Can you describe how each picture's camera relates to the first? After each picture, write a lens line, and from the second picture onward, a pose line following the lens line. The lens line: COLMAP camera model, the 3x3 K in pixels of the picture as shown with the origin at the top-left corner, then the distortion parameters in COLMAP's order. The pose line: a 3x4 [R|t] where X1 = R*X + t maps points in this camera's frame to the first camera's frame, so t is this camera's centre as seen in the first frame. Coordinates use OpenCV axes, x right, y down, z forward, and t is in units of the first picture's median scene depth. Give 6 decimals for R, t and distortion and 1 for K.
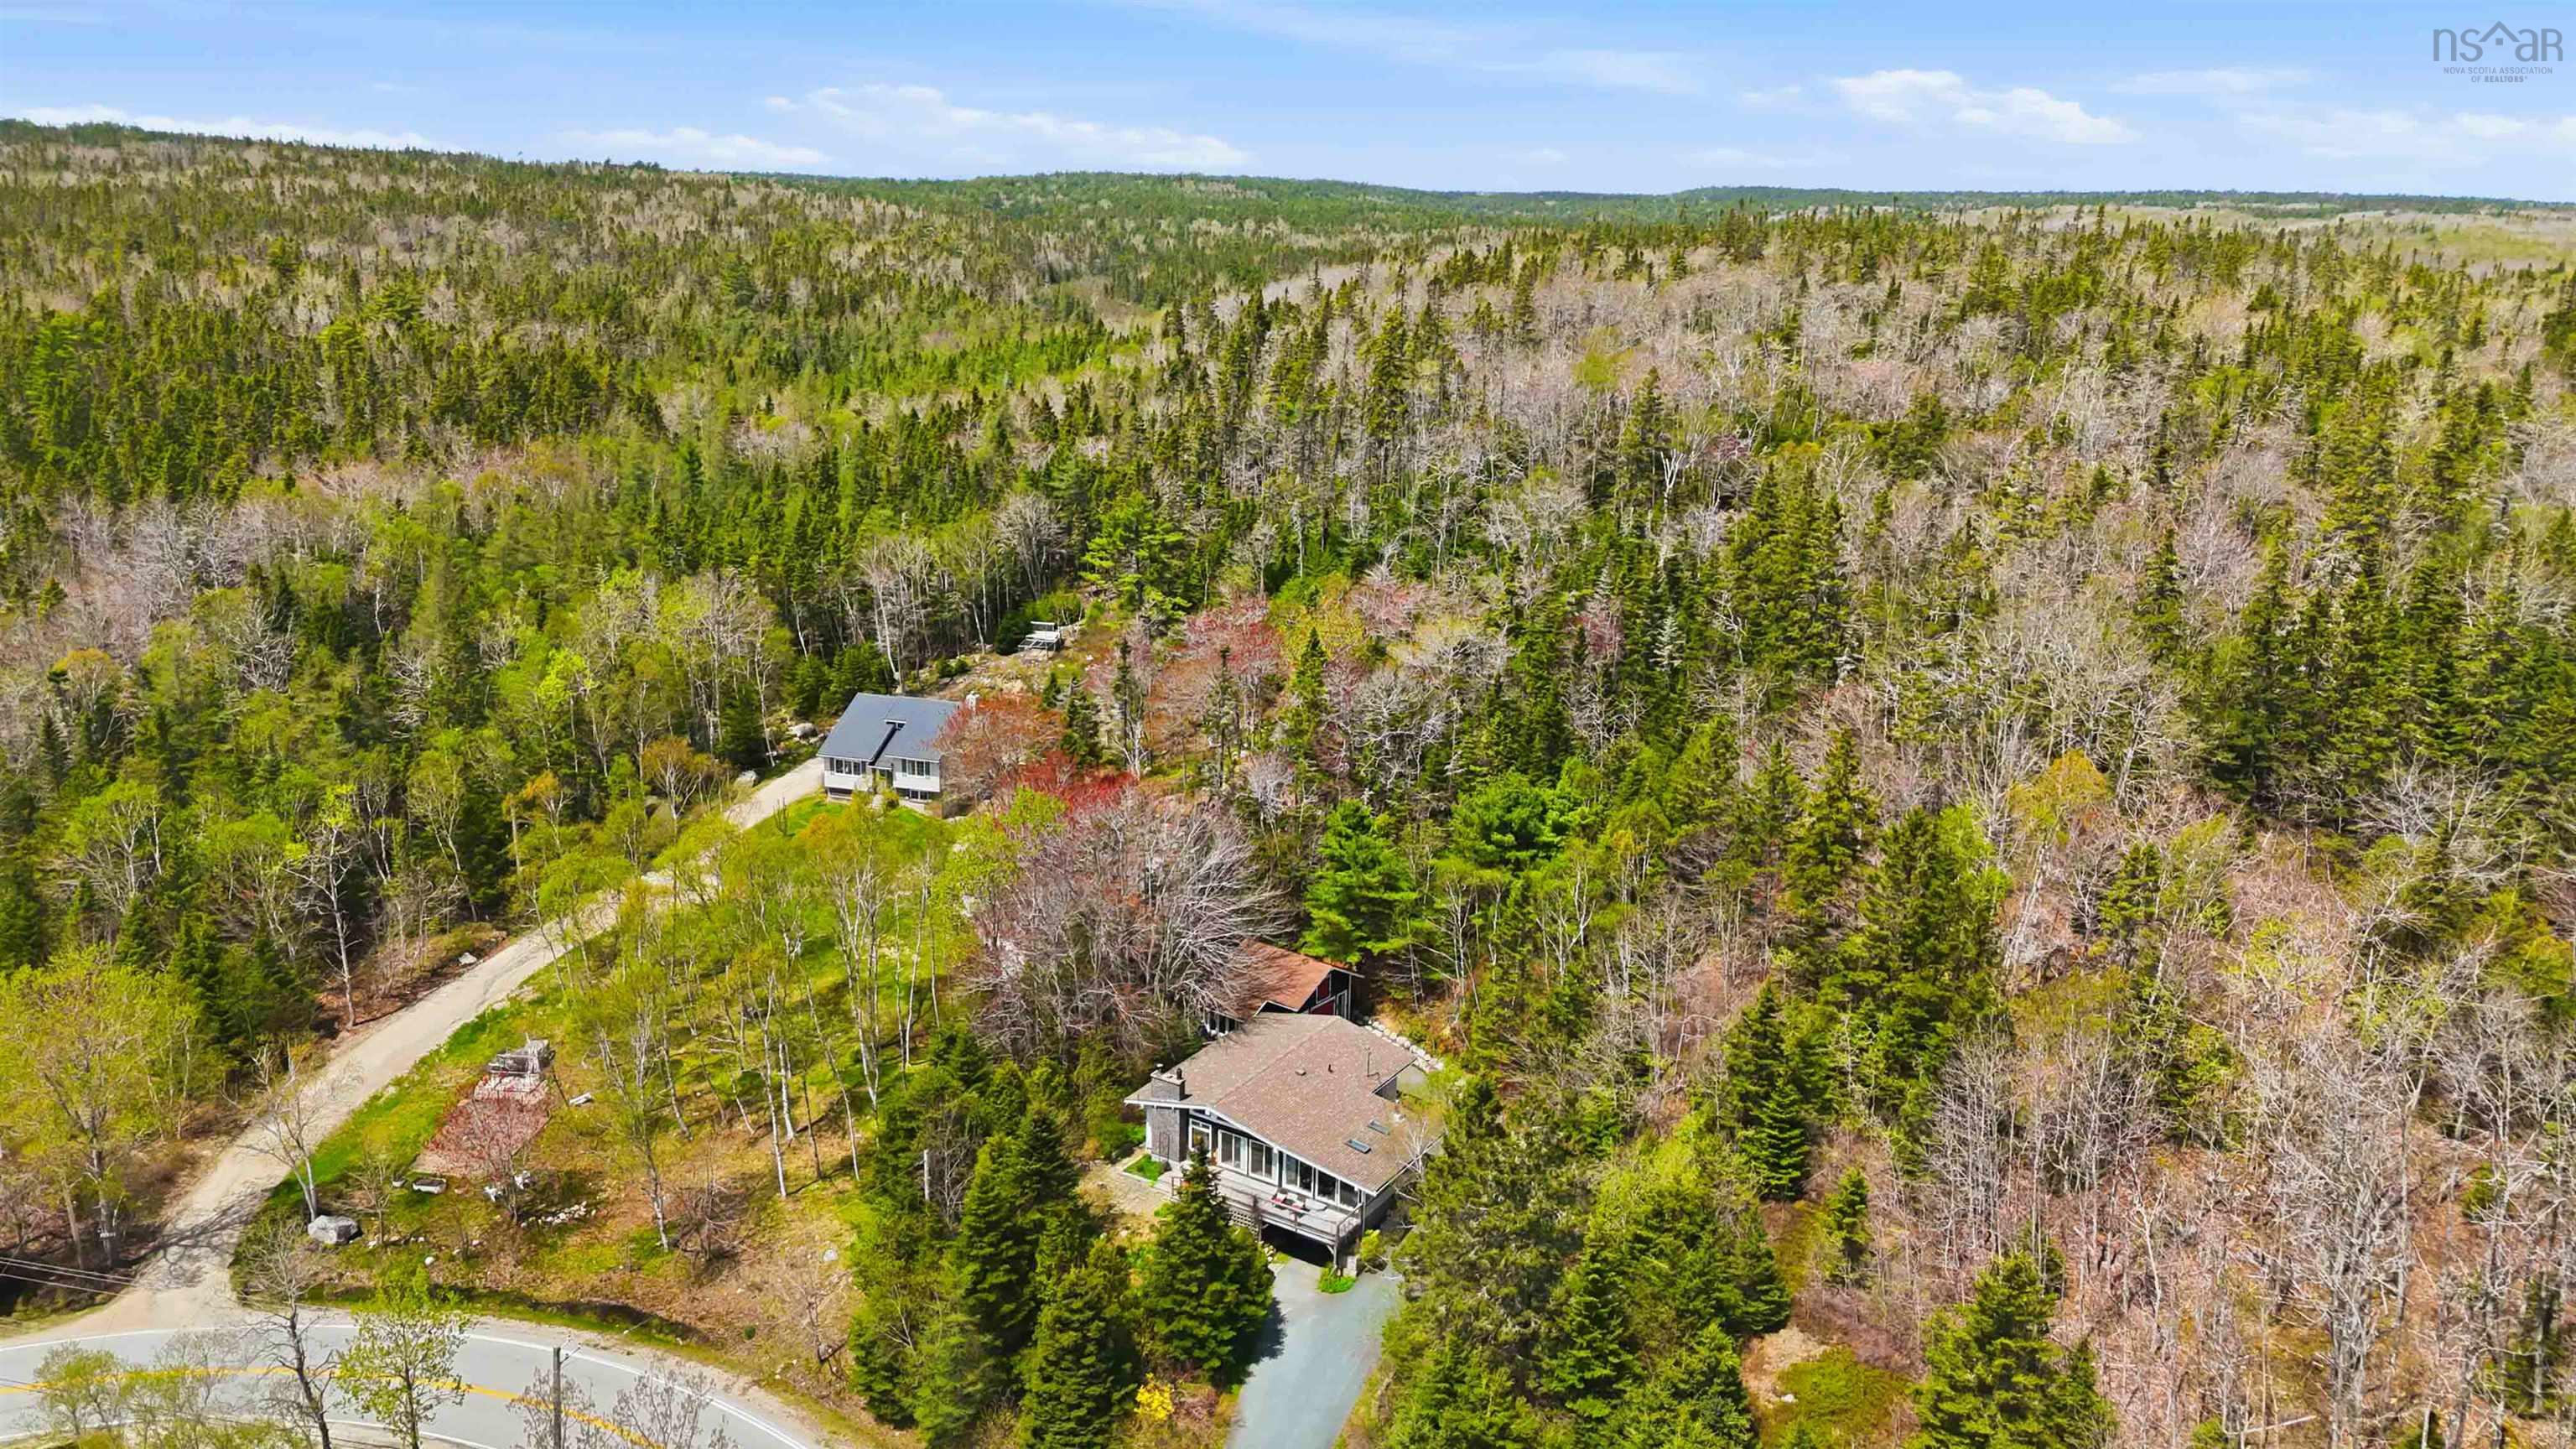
lens RADIAL K [[1802.2, 0, 1288.0], [0, 1802.2, 724.5], [0, 0, 1]] dist [0.066332, -0.061293]
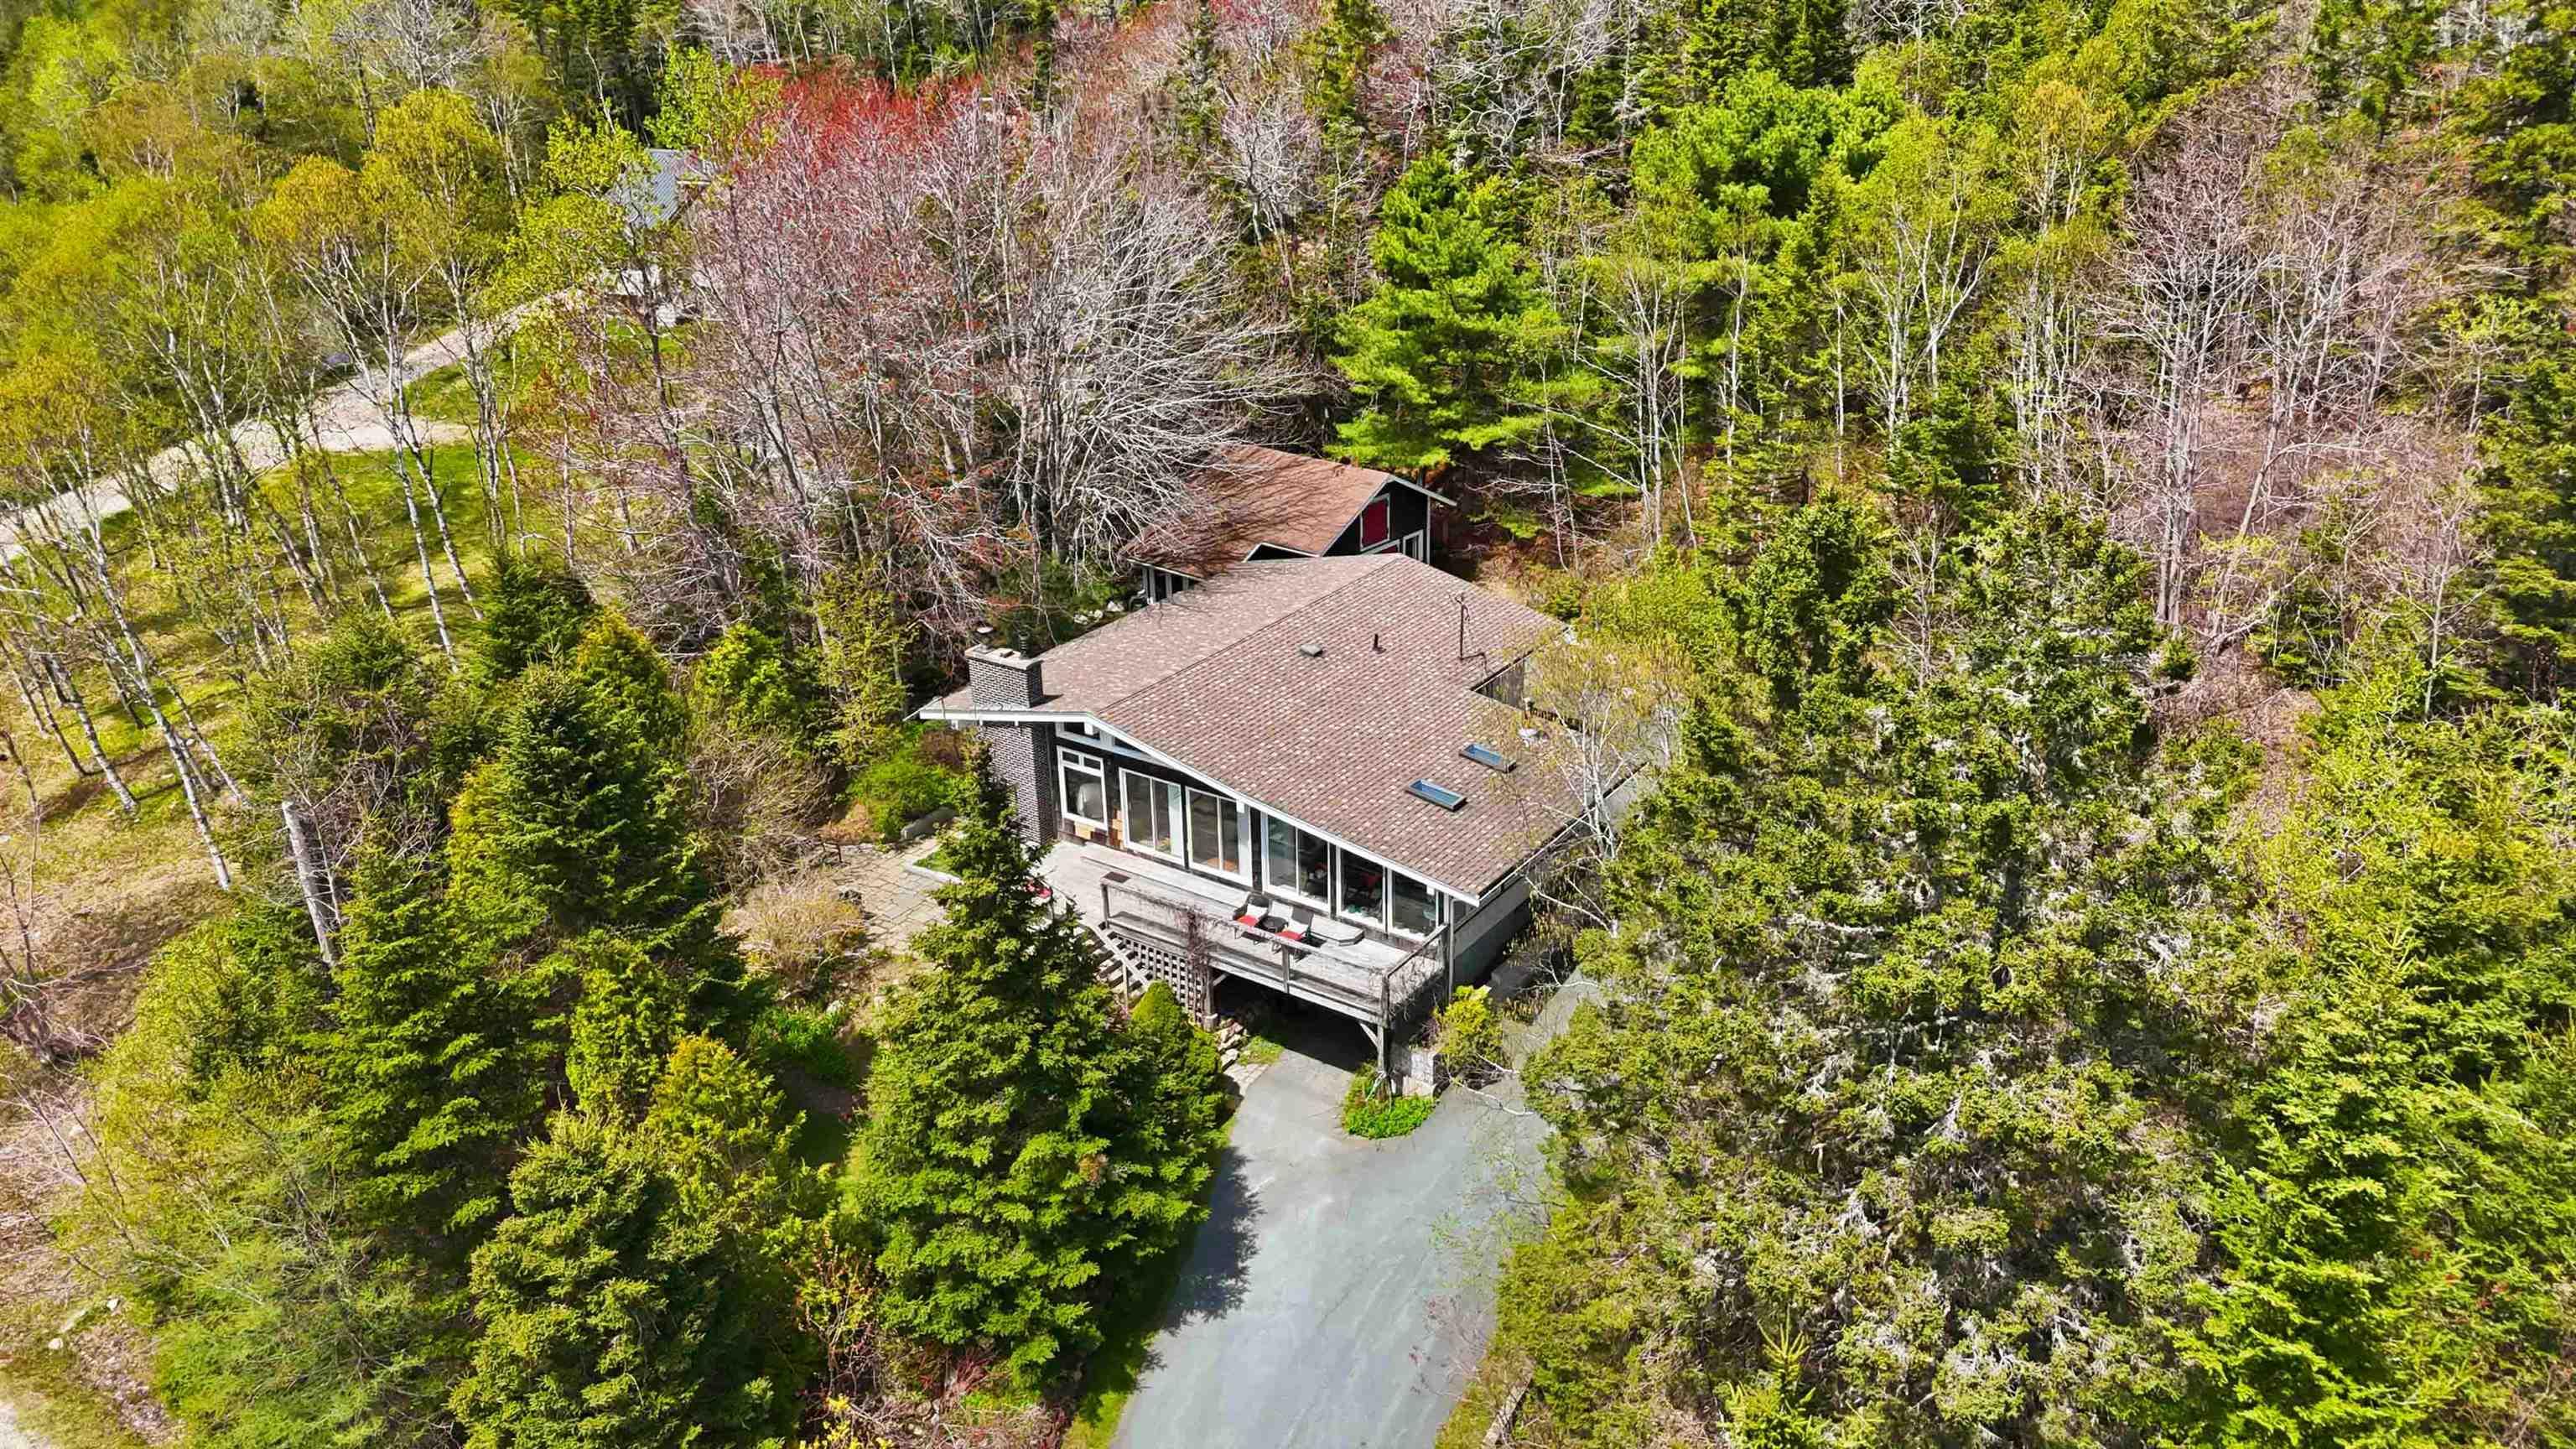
lens RADIAL K [[1802.2, 0, 1288.0], [0, 1802.2, 724.5], [0, 0, 1]] dist [0.066332, -0.061293]
pose [[0.997846, -0.019401, -0.062673, 0.032140], [0.027989, 0.989869, 0.139201, 0.164158], [0.059338, -0.140655, 0.988279, 0.609355]]
